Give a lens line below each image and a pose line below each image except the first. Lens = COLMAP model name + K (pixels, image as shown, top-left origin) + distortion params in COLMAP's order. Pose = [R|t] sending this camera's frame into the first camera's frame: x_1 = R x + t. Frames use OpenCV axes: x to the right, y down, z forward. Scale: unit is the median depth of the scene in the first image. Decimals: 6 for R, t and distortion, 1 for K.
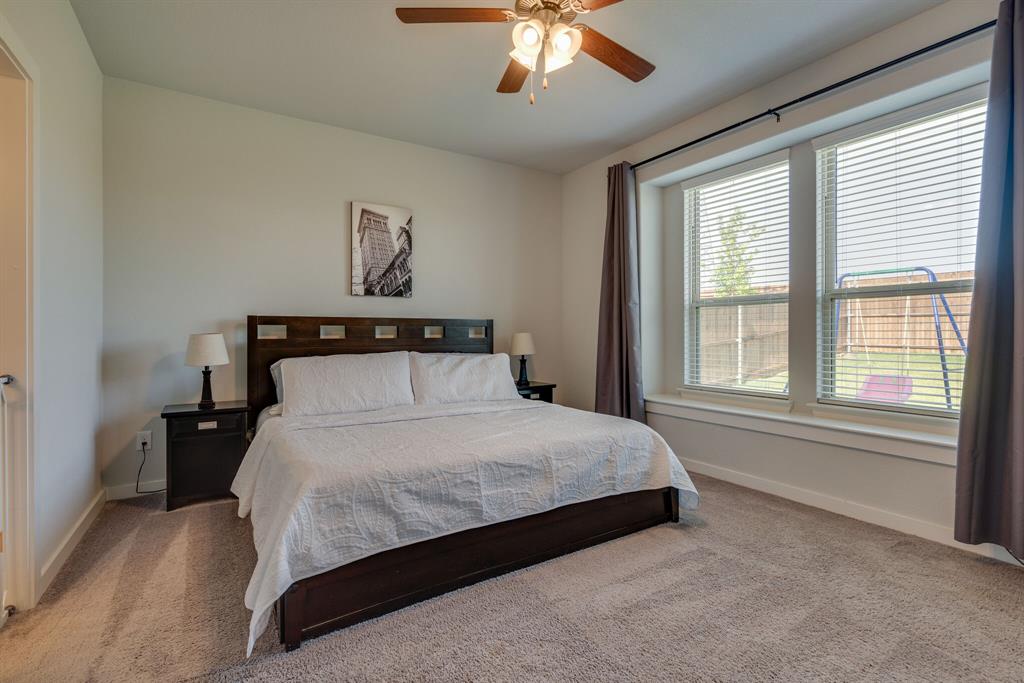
lens RADIAL K [[472.5, 0, 512.4], [0, 472.5, 334.8], [0, 0, 1]] dist [-0.003178, -0.000641]
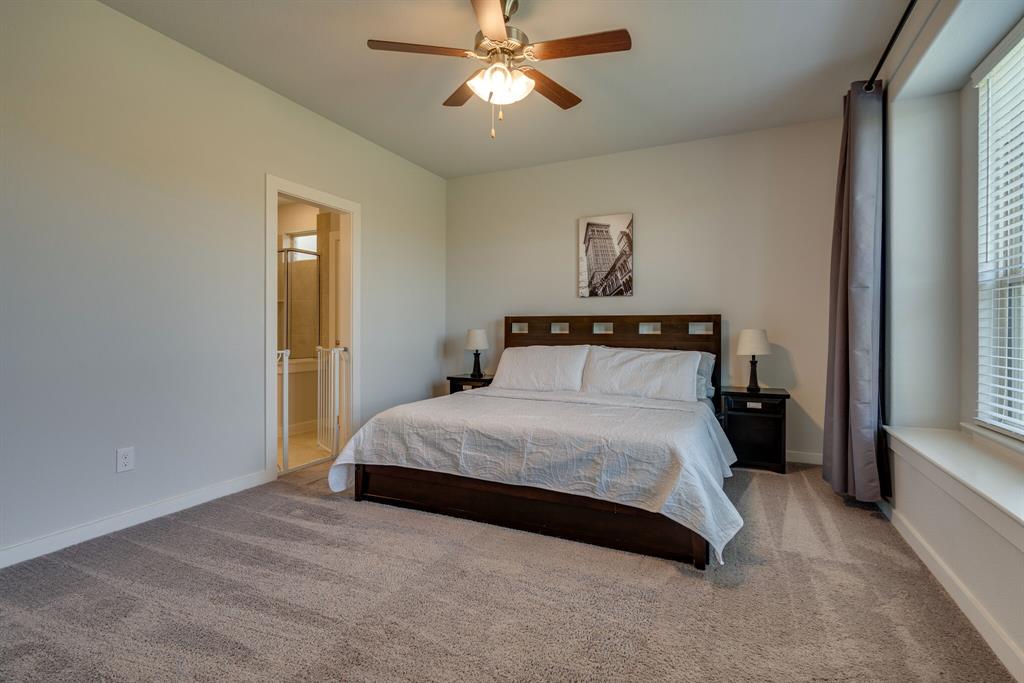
lens RADIAL K [[472.5, 0, 512.4], [0, 472.5, 334.8], [0, 0, 1]] dist [-0.003178, -0.000641]
pose [[0.541211, 0.013443, -0.840779, 0.572750], [-0.005809, 0.999908, 0.012249, -0.002579], [0.840867, -0.001745, 0.541239, 0.209046]]
